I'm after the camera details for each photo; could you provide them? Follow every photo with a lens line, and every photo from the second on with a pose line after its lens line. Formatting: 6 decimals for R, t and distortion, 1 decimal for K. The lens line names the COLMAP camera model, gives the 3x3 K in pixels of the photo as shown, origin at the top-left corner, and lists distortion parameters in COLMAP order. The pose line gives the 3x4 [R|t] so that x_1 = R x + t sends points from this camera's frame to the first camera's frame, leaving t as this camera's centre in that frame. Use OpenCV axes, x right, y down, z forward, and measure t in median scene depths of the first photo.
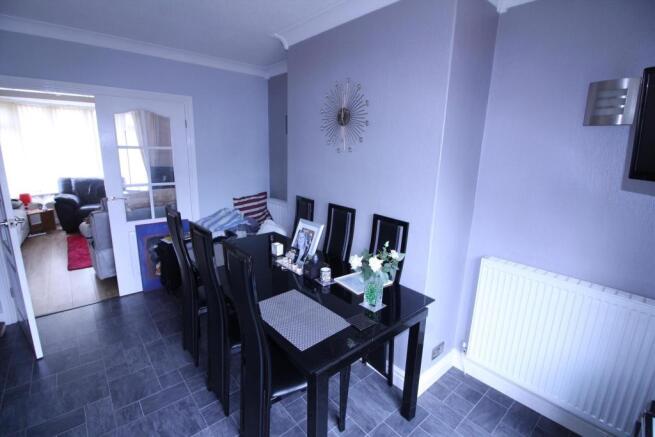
lens RADIAL K [[302.1, 0, 325.9], [0, 302.1, 217.2], [0, 0, 1]] dist [0.000323, -0.013642]
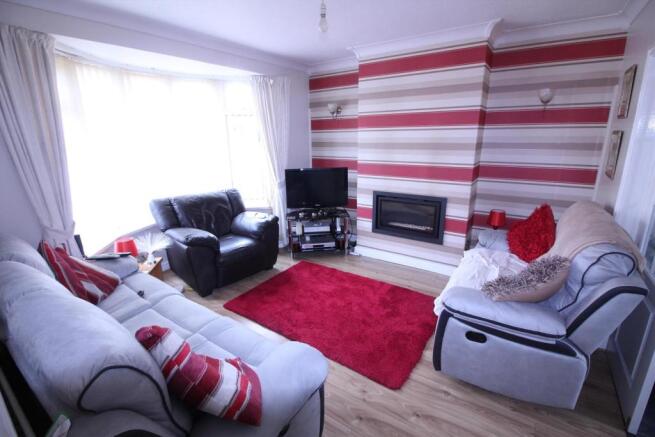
lens RADIAL K [[302.1, 0, 325.9], [0, 302.1, 217.2], [0, 0, 1]] dist [0.000323, -0.013642]
pose [[0.965431, -0.102205, 0.239786, -0.752988], [0.090230, 0.994086, 0.060425, -0.110342], [-0.244544, -0.036700, 0.968943, 0.390349]]
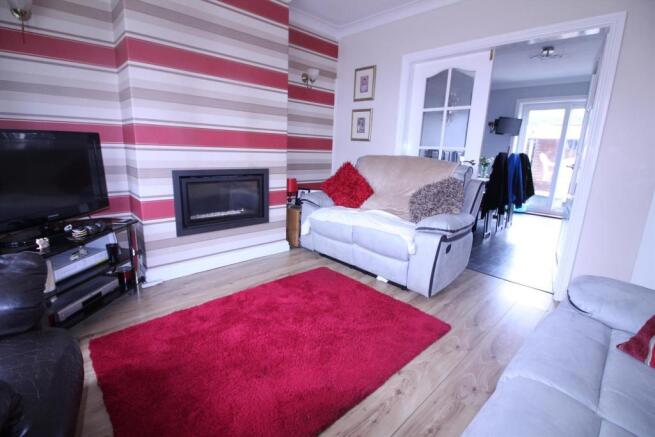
lens RADIAL K [[302.1, 0, 325.9], [0, 302.1, 217.2], [0, 0, 1]] dist [0.000323, -0.013642]
pose [[-0.050078, -0.249484, 0.967083, -0.923959], [0.173261, 0.951446, 0.254422, -0.127462], [-0.983602, 0.180298, -0.004420, 0.832620]]
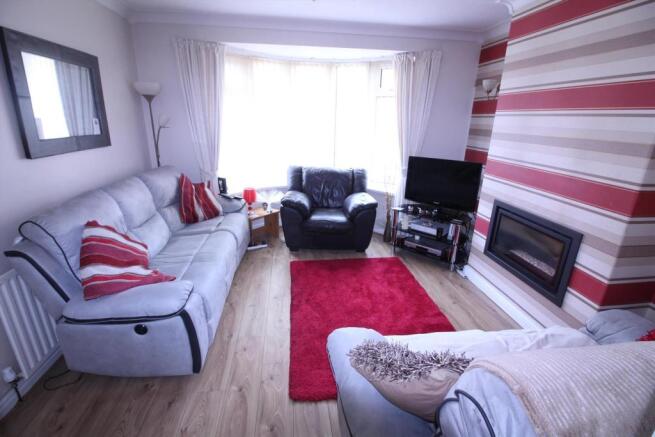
lens RADIAL K [[302.1, 0, 325.9], [0, 302.1, 217.2], [0, 0, 1]] dist [0.000323, -0.013642]
pose [[0.832923, 0.170142, -0.526584, -0.441262], [-0.124265, 0.984766, 0.121627, -0.115312], [0.539256, -0.035870, 0.841378, 0.460883]]
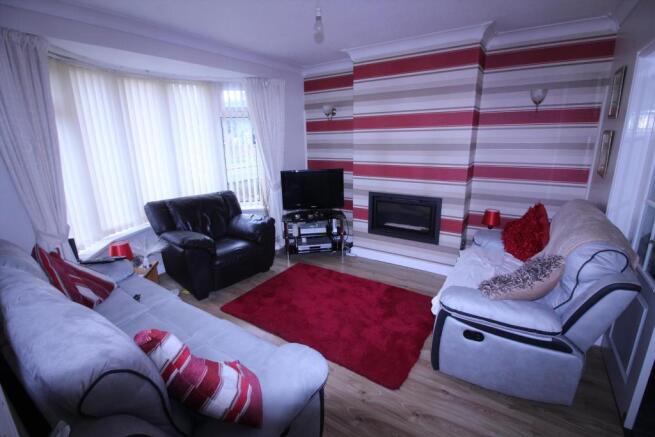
lens RADIAL K [[302.1, 0, 325.9], [0, 302.1, 217.2], [0, 0, 1]] dist [0.000323, -0.013642]
pose [[0.960170, -0.110927, 0.256454, -0.756003], [0.099419, 0.993386, 0.057452, -0.110414], [-0.261130, -0.029667, 0.964848, 0.390347]]
